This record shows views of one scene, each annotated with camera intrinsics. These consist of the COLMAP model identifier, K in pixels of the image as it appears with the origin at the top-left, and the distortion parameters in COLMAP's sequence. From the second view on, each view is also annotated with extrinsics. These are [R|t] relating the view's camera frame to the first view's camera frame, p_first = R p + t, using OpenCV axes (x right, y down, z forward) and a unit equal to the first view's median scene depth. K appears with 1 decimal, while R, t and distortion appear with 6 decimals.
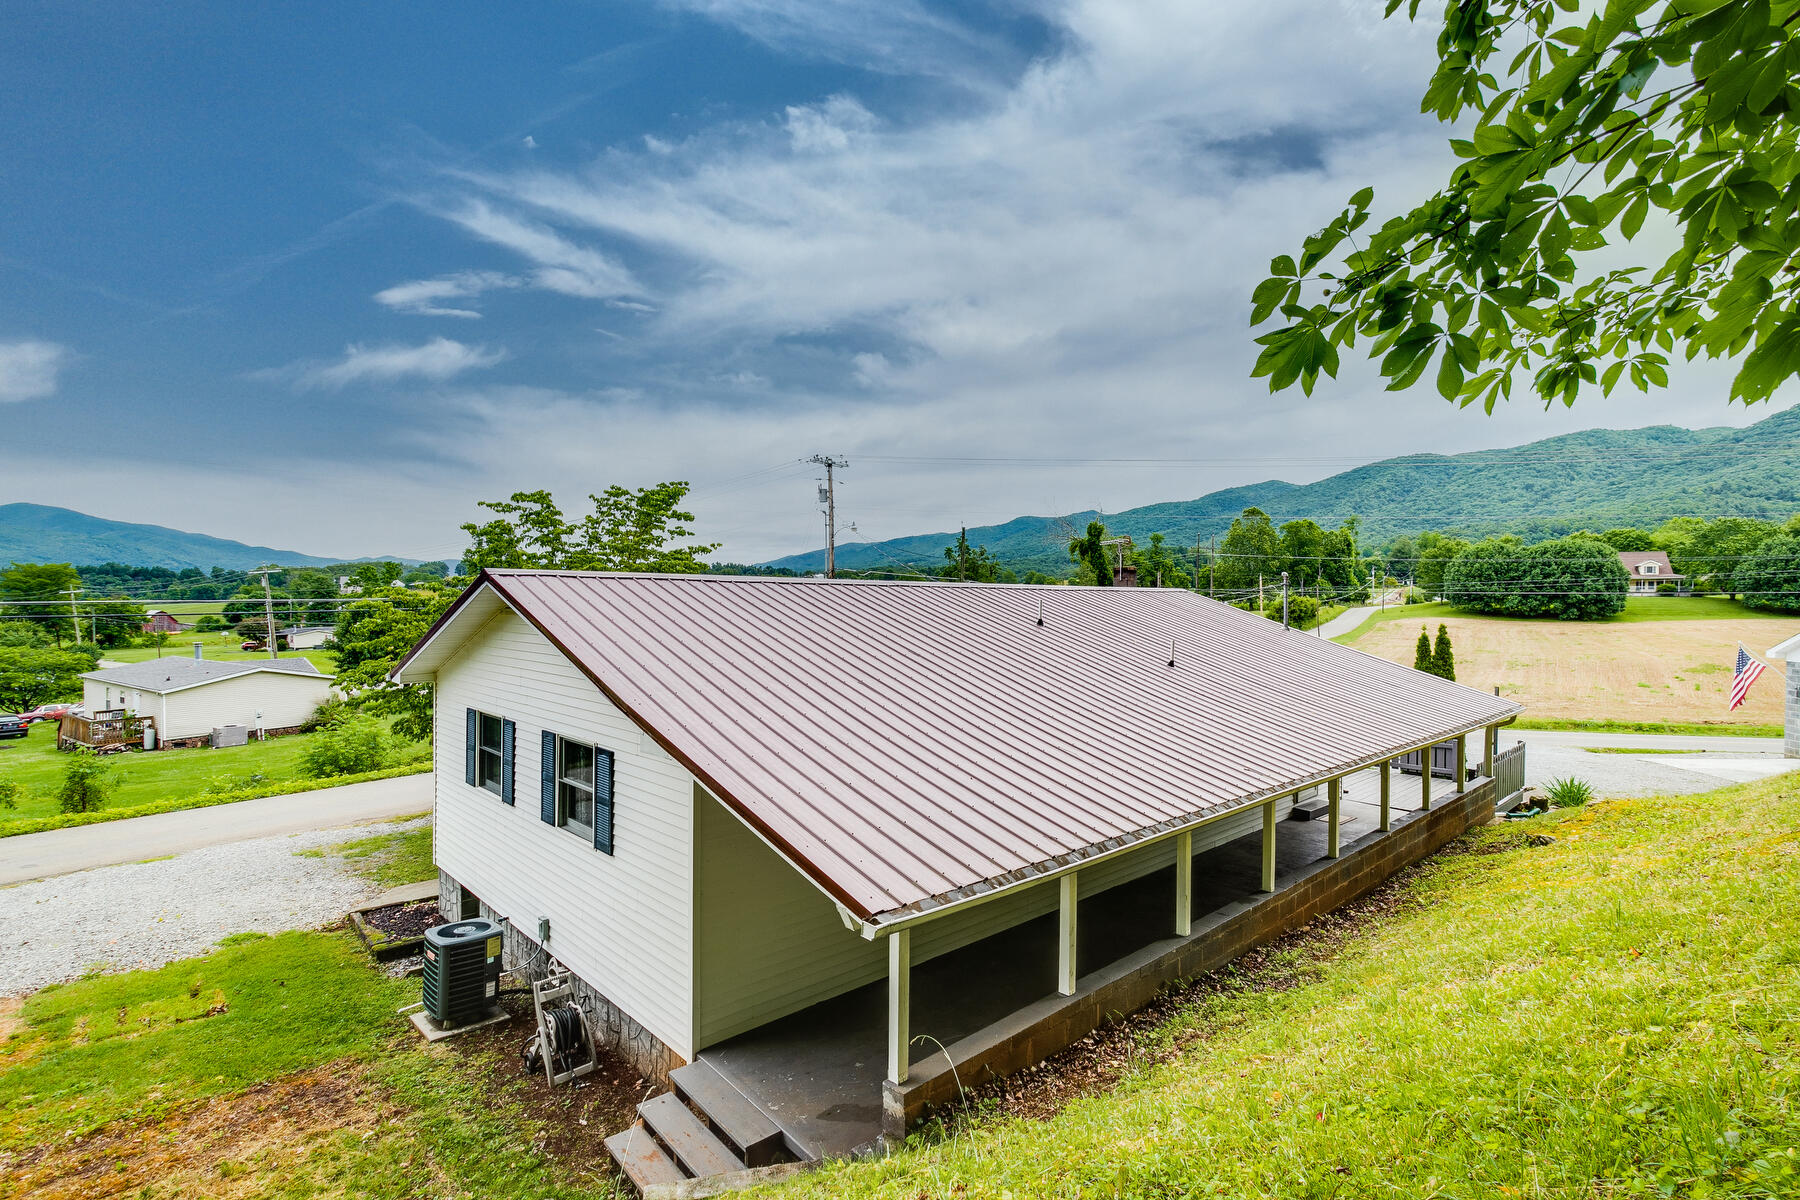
lens RADIAL K [[873.6, 0, 899.3], [0, 873.6, 620.4], [0, 0, 1]] dist [0.001210, 0.000388]
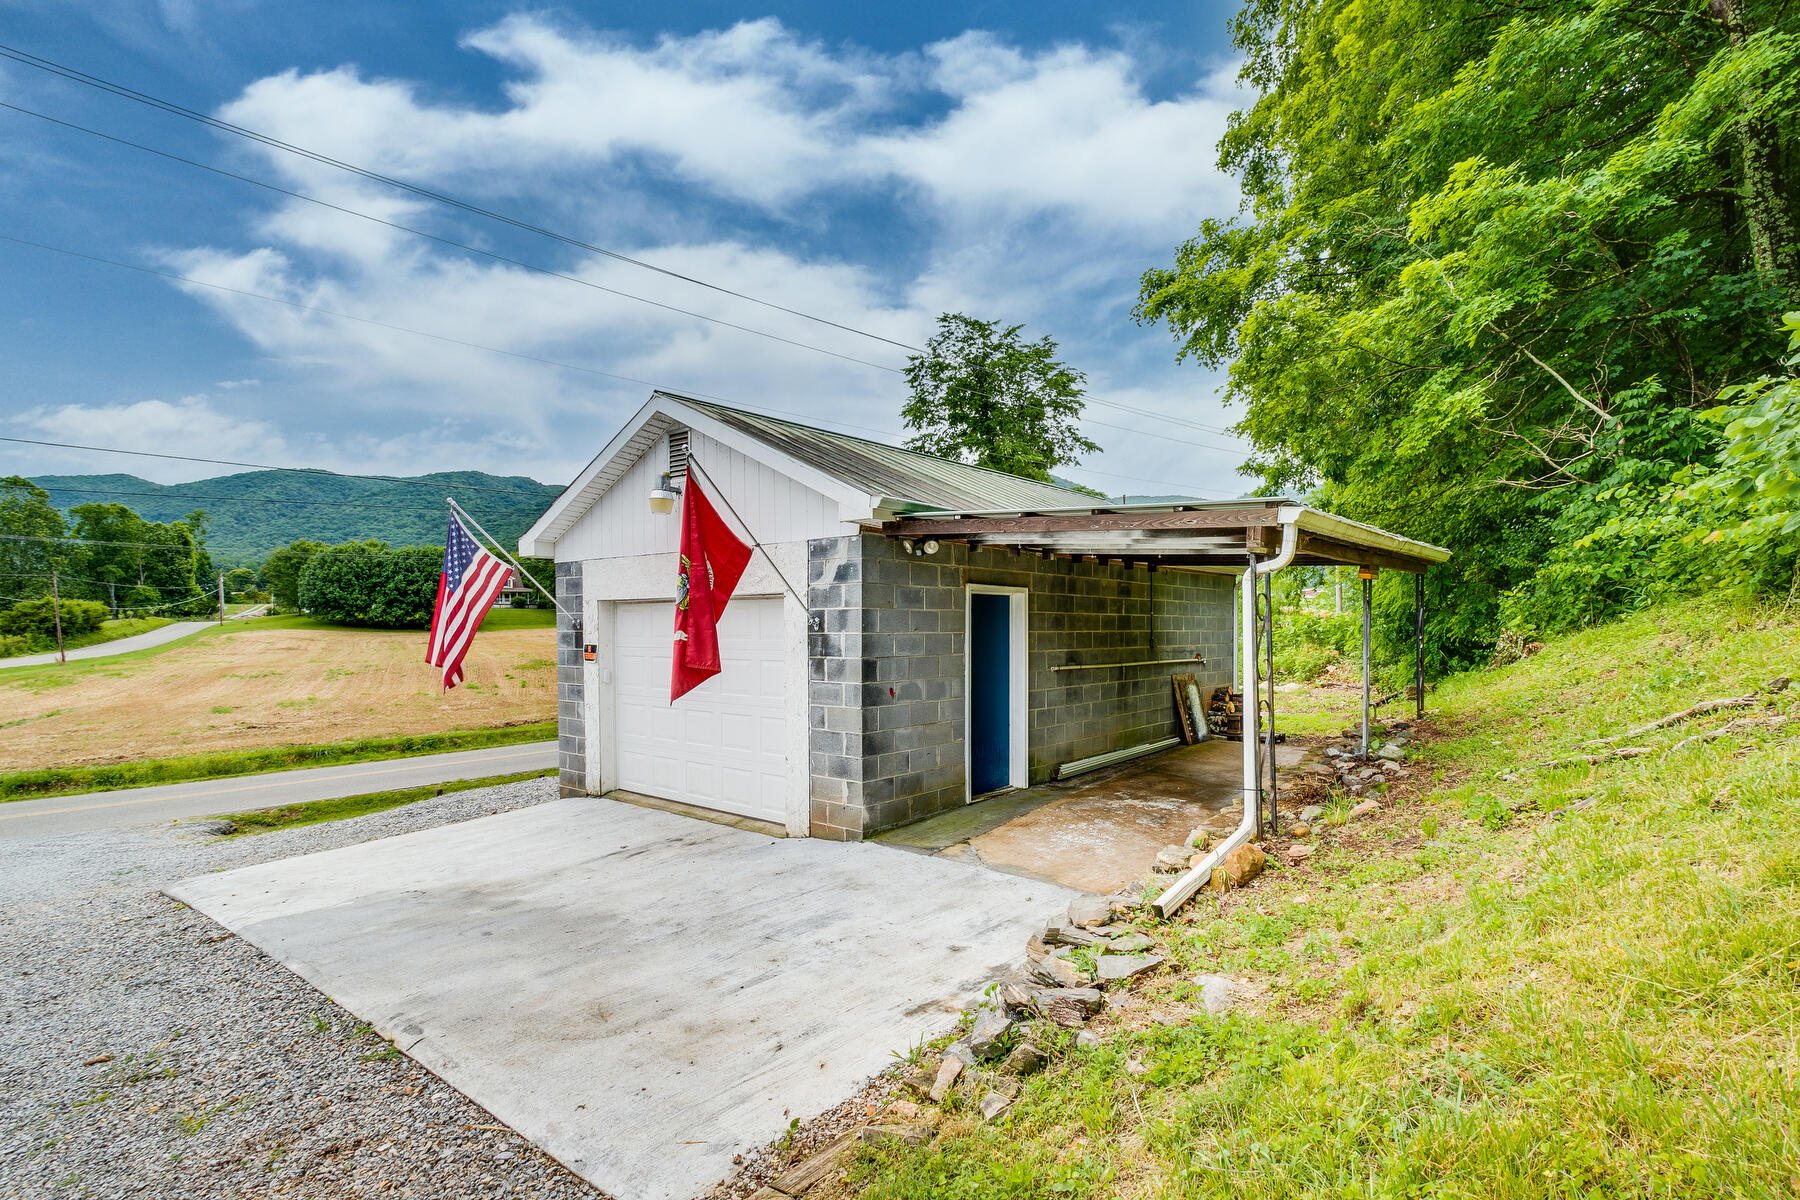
lens RADIAL K [[873.6, 0, 899.3], [0, 873.6, 620.4], [0, 0, 1]] dist [0.001210, 0.000388]
pose [[0.437833, -0.002343, 0.899053, 0.117051], [0.029268, 0.999504, -0.011648, 0.013710], [-0.898580, 0.031413, 0.437685, 0.111119]]
